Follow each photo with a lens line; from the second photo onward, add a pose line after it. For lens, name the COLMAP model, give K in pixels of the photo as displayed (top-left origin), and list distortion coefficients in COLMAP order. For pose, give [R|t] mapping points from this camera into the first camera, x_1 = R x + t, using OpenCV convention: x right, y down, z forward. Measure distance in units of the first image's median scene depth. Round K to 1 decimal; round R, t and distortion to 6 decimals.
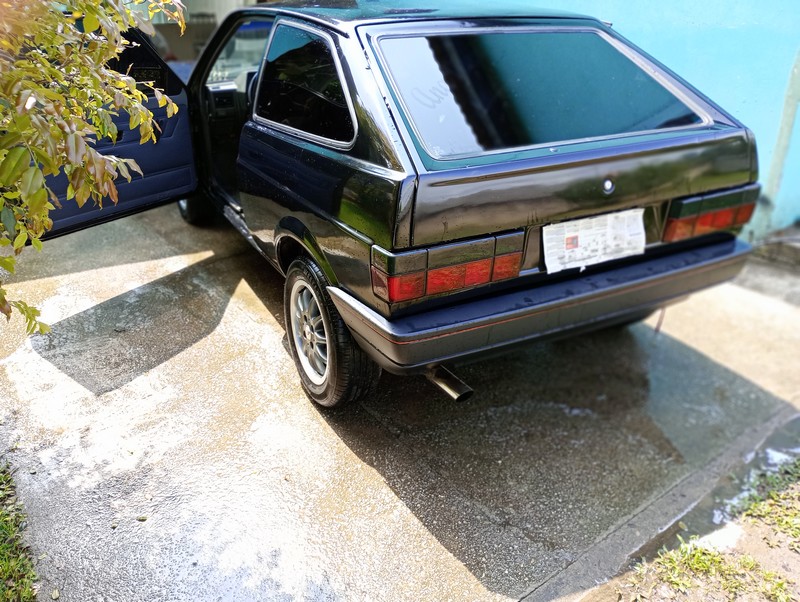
lens RADIAL K [[666.4, 0, 400.0], [0, 666.4, 301.0], [0, 0, 1]] dist [0.085728, -0.087461]
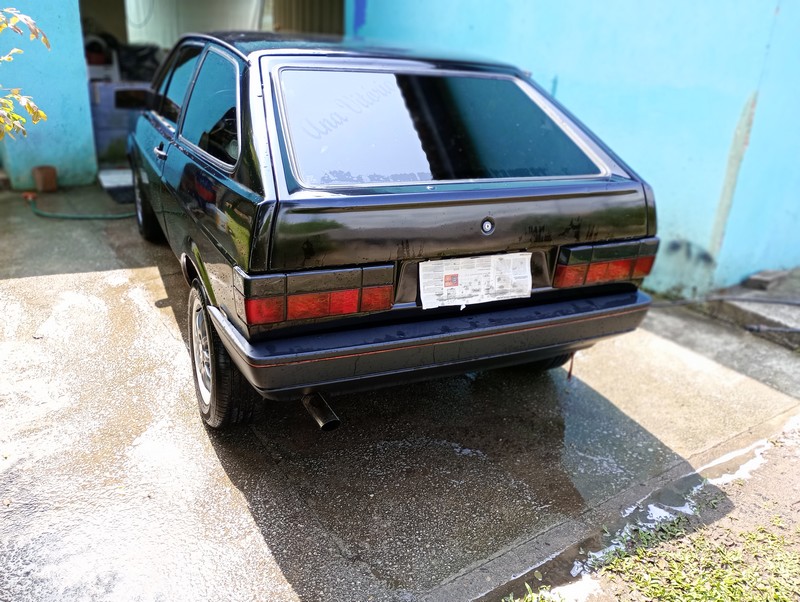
lens RADIAL K [[666.4, 0, 400.0], [0, 666.4, 301.0], [0, 0, 1]] dist [0.085728, -0.087461]
pose [[0.996915, 0.073945, -0.026322, 0.195374], [-0.075201, 0.995891, -0.050449, 0.000424], [0.022483, 0.052273, 0.998380, -0.003434]]
